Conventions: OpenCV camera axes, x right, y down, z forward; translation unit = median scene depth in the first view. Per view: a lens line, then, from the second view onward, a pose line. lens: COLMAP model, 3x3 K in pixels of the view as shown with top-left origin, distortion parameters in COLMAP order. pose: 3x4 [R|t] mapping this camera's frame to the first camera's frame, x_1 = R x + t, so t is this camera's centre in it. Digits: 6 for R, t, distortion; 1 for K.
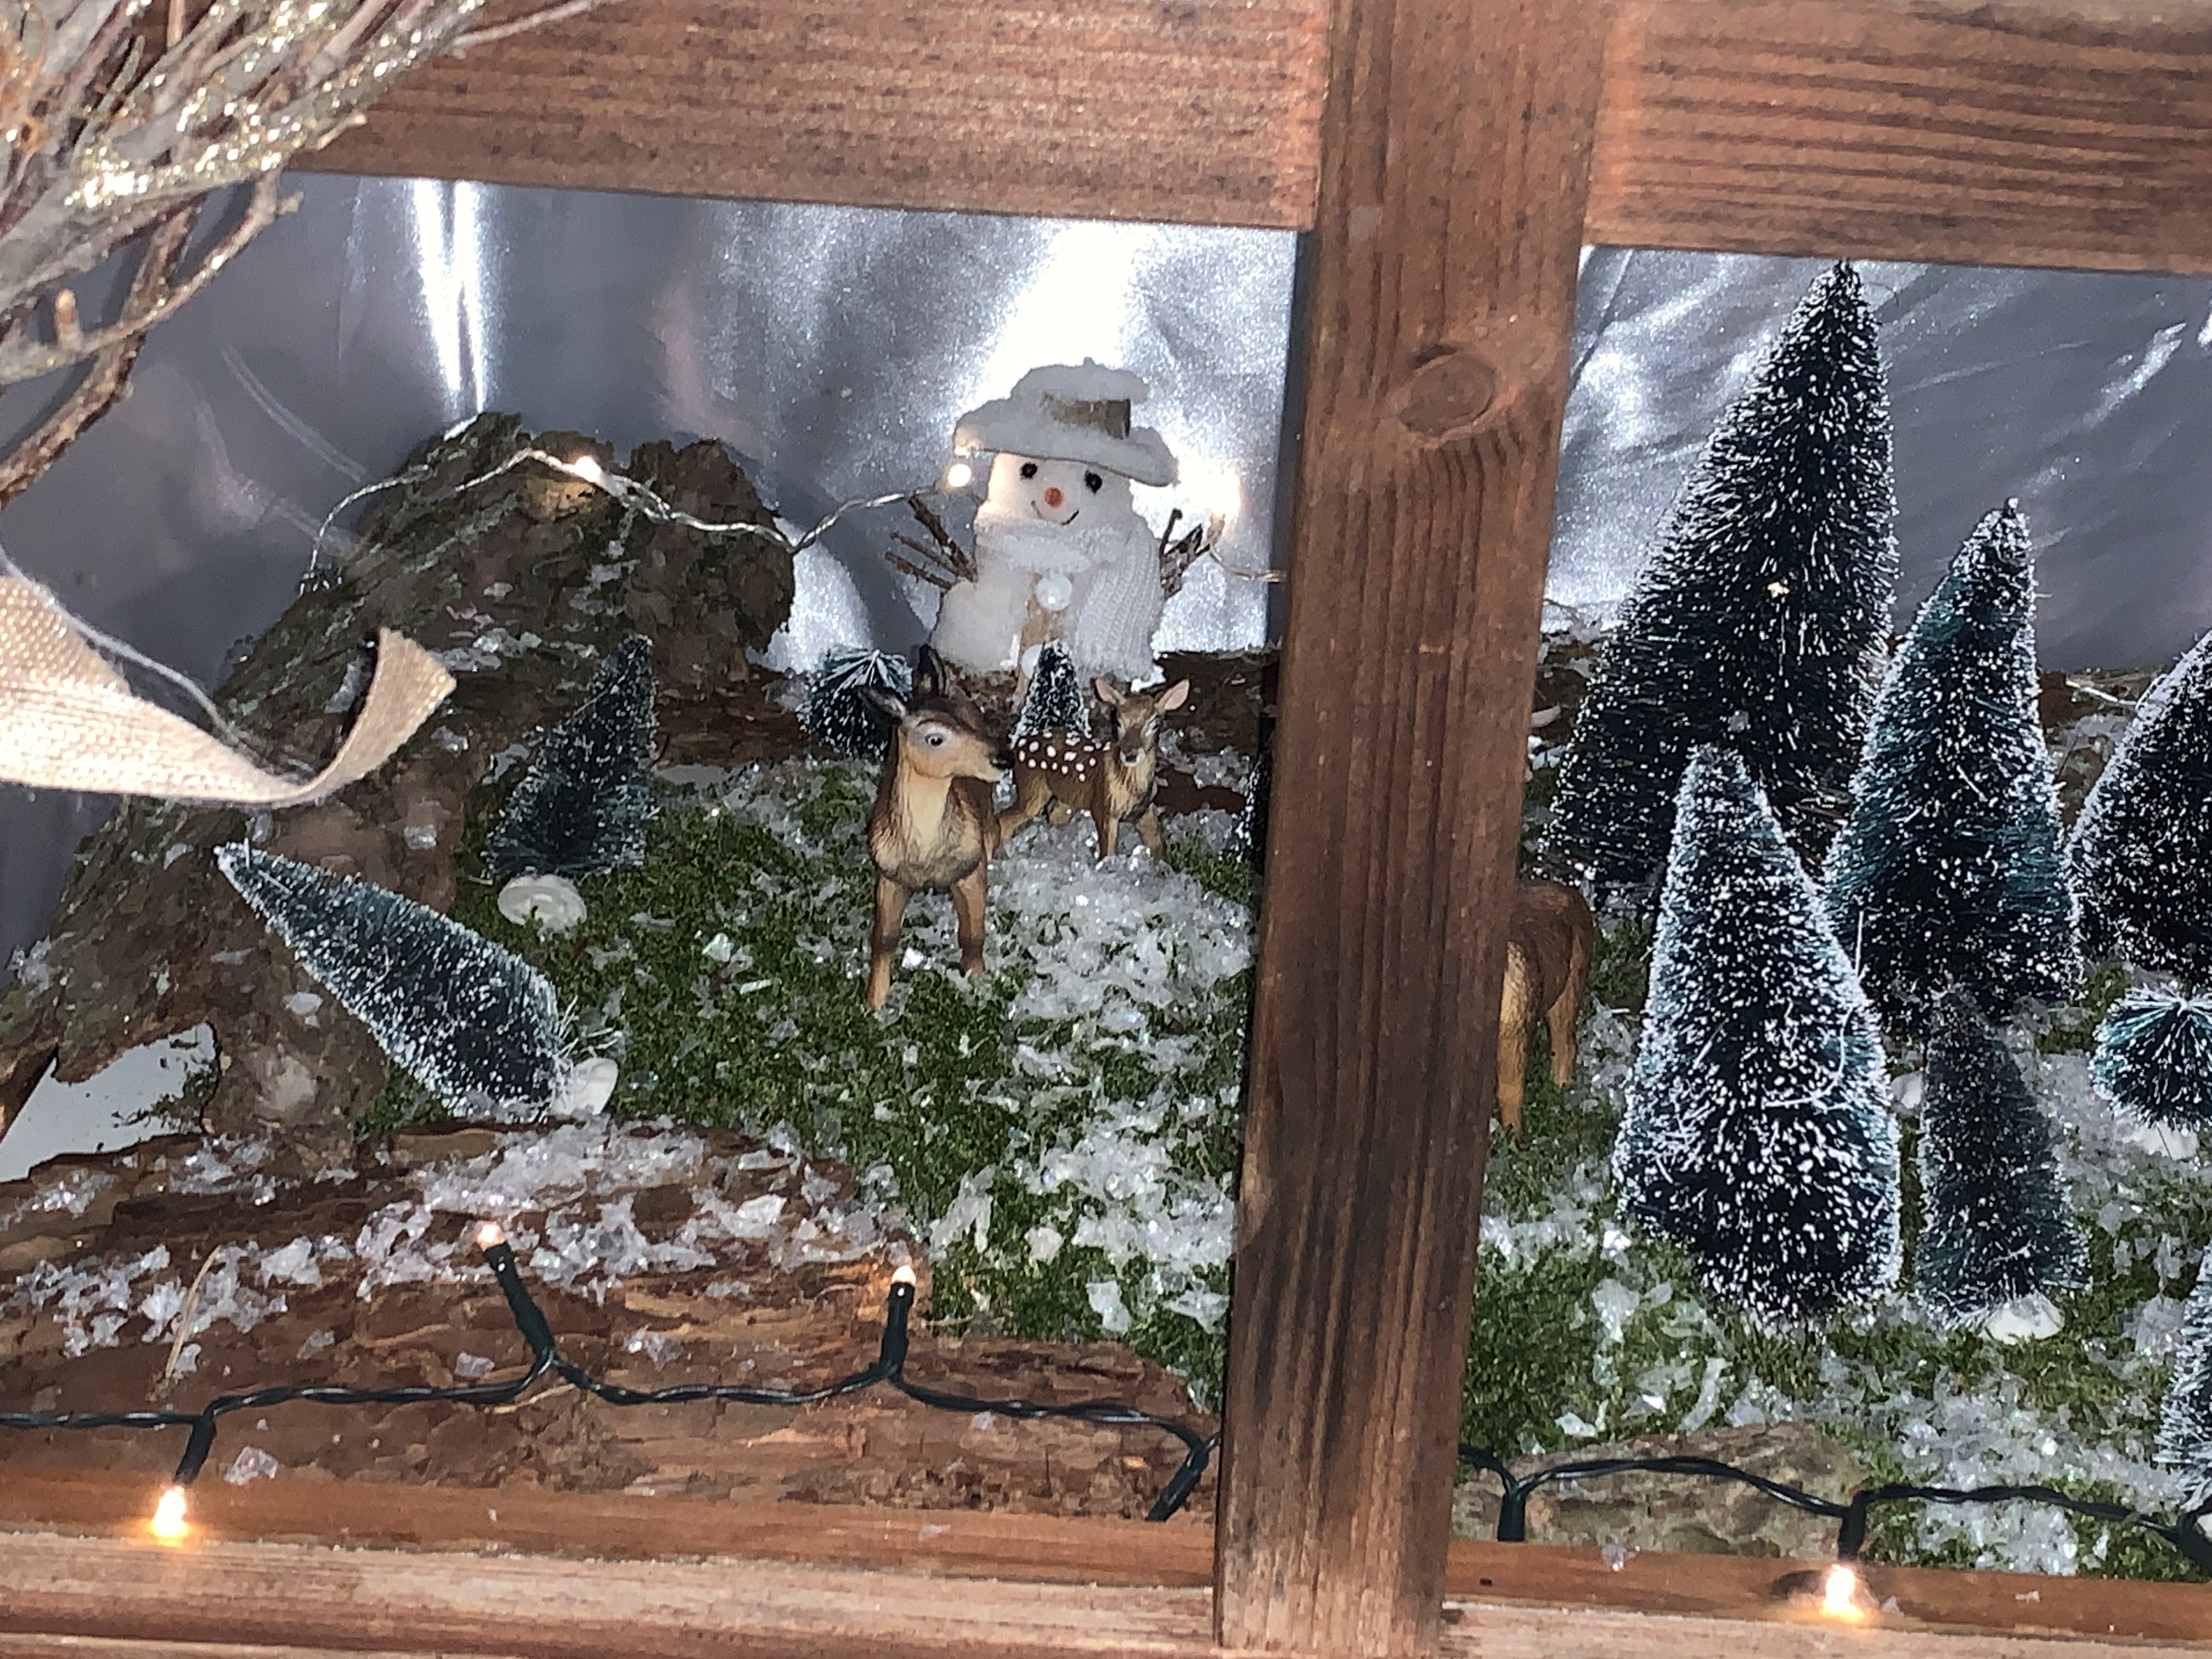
lens RADIAL K [[3493.5, 0, 1120.5], [0, 3493.5, 827.4], [0, 0, 1]] dist [0.109440, 0.000000]
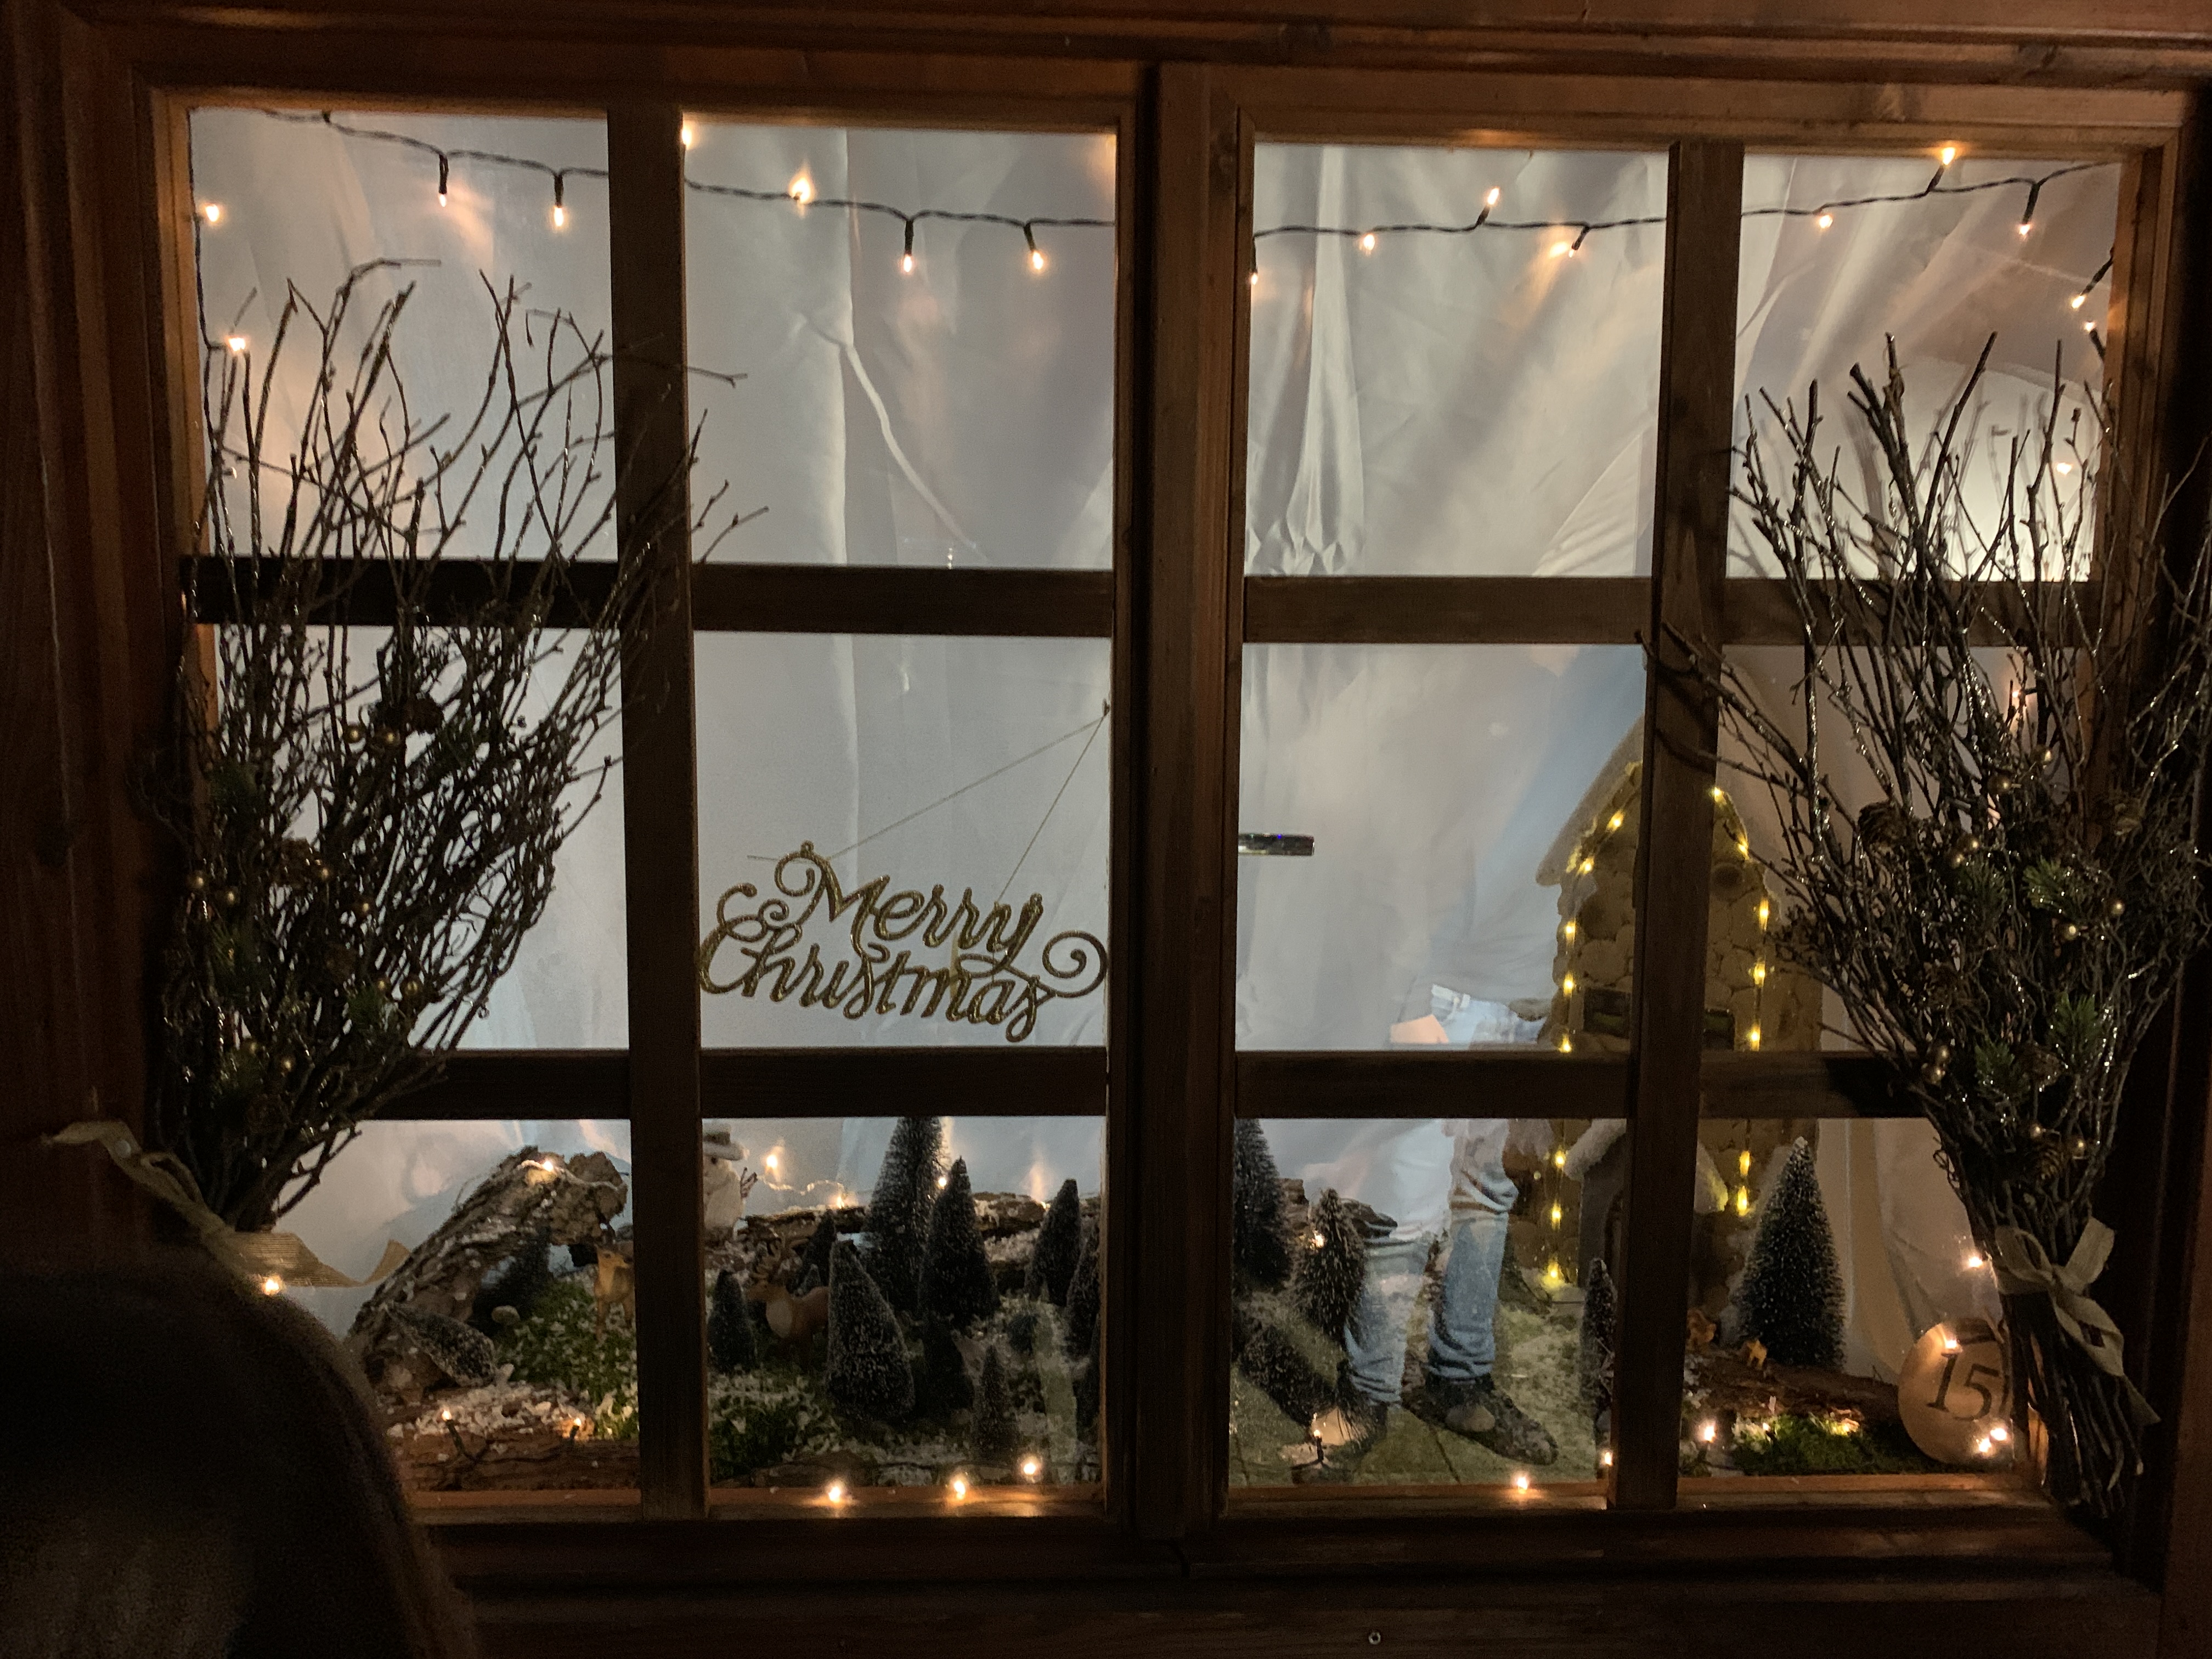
lens RADIAL K [[1727.5, 0, 1110.0], [0, 1727.5, 831.1], [0, 0, 1]] dist [0.006071, -0.017063]
pose [[0.997688, -0.054099, 0.041132, 0.378692], [0.062605, 0.967110, -0.246532, 0.019987], [-0.026442, 0.248537, 0.968261, -0.692349]]
